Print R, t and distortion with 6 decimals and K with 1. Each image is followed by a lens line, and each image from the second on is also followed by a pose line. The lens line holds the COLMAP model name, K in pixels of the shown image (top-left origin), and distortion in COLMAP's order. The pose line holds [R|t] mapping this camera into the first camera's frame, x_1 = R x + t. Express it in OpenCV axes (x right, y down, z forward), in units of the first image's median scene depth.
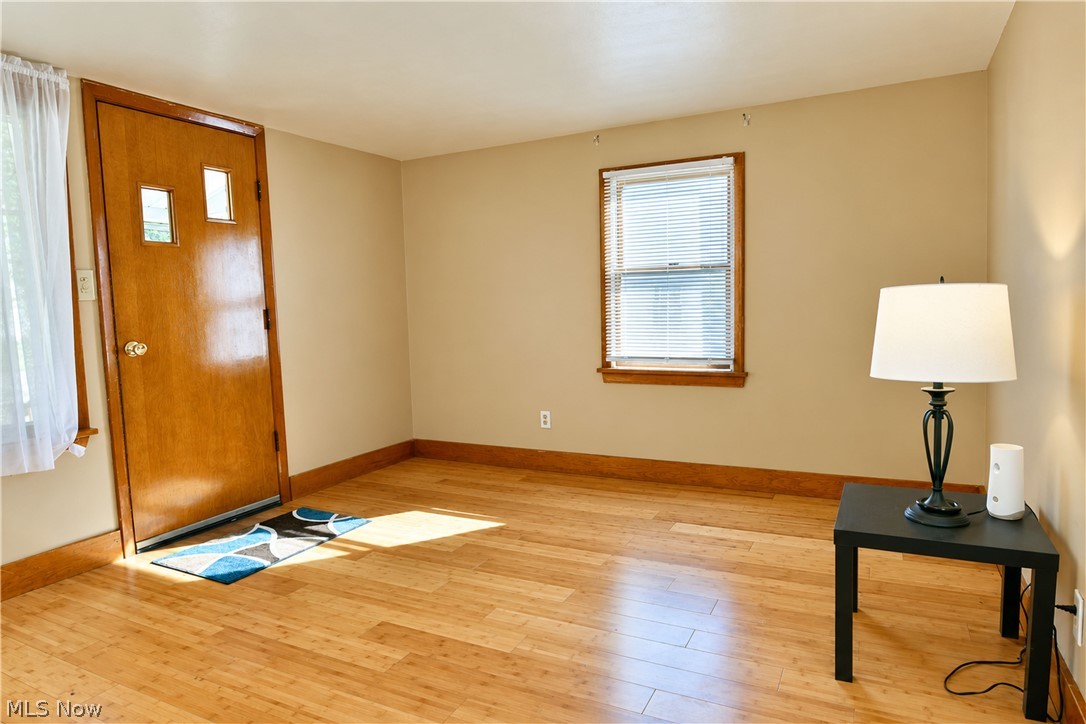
lens RADIAL K [[672.1, 0, 518.1], [0, 672.1, 366.0], [0, 0, 1]] dist [-0.018265, -0.000134]
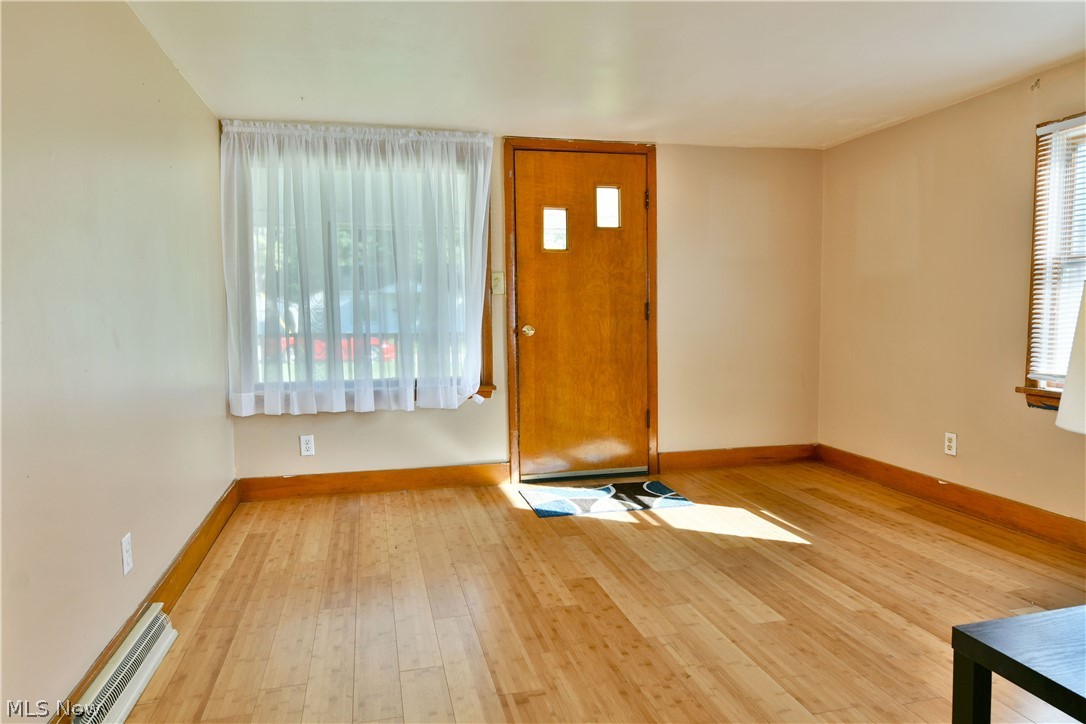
lens RADIAL K [[672.1, 0, 538.6], [0, 672.1, 356.6], [0, 0, 1]] dist [-0.018265, -0.000134]
pose [[0.652407, 0.073414, -0.754304, 0.439425], [-0.077803, 0.996526, 0.029696, -0.014781], [0.753864, 0.039313, 0.655853, 0.129101]]
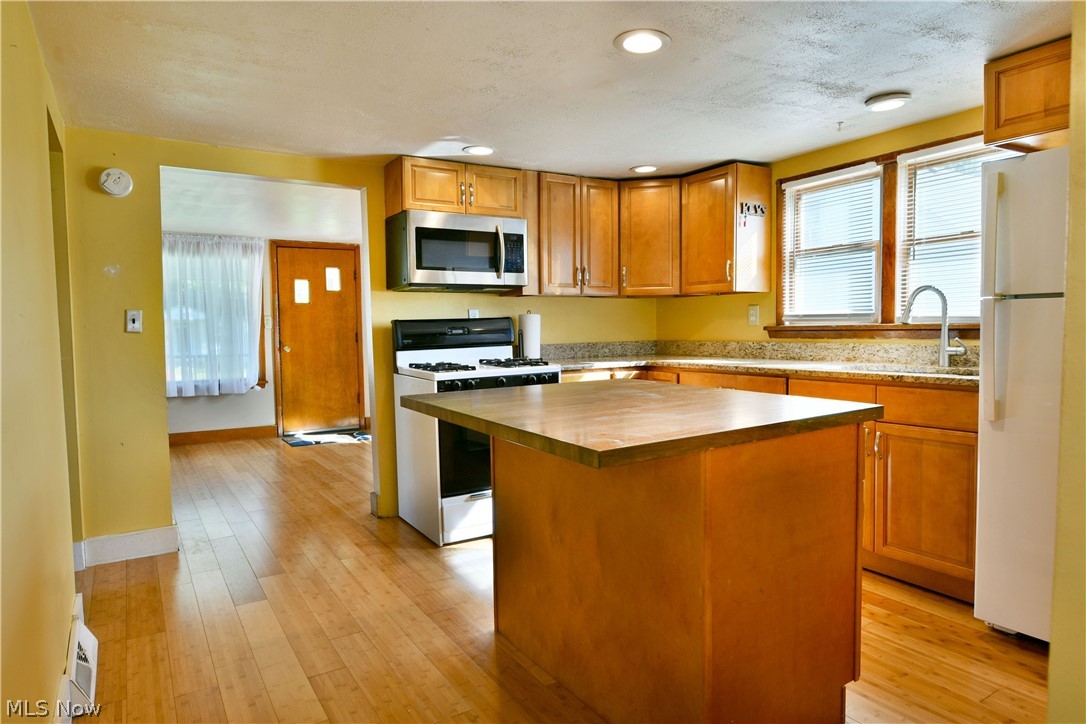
lens RADIAL K [[672.1, 0, 517.3], [0, 672.1, 358.8], [0, 0, 1]] dist [-0.018265, -0.000134]
pose [[0.850676, 0.047542, -0.523536, 1.298274], [-0.061930, 0.998030, -0.009998, -0.017791], [0.522030, 0.040927, 0.851945, -0.562127]]
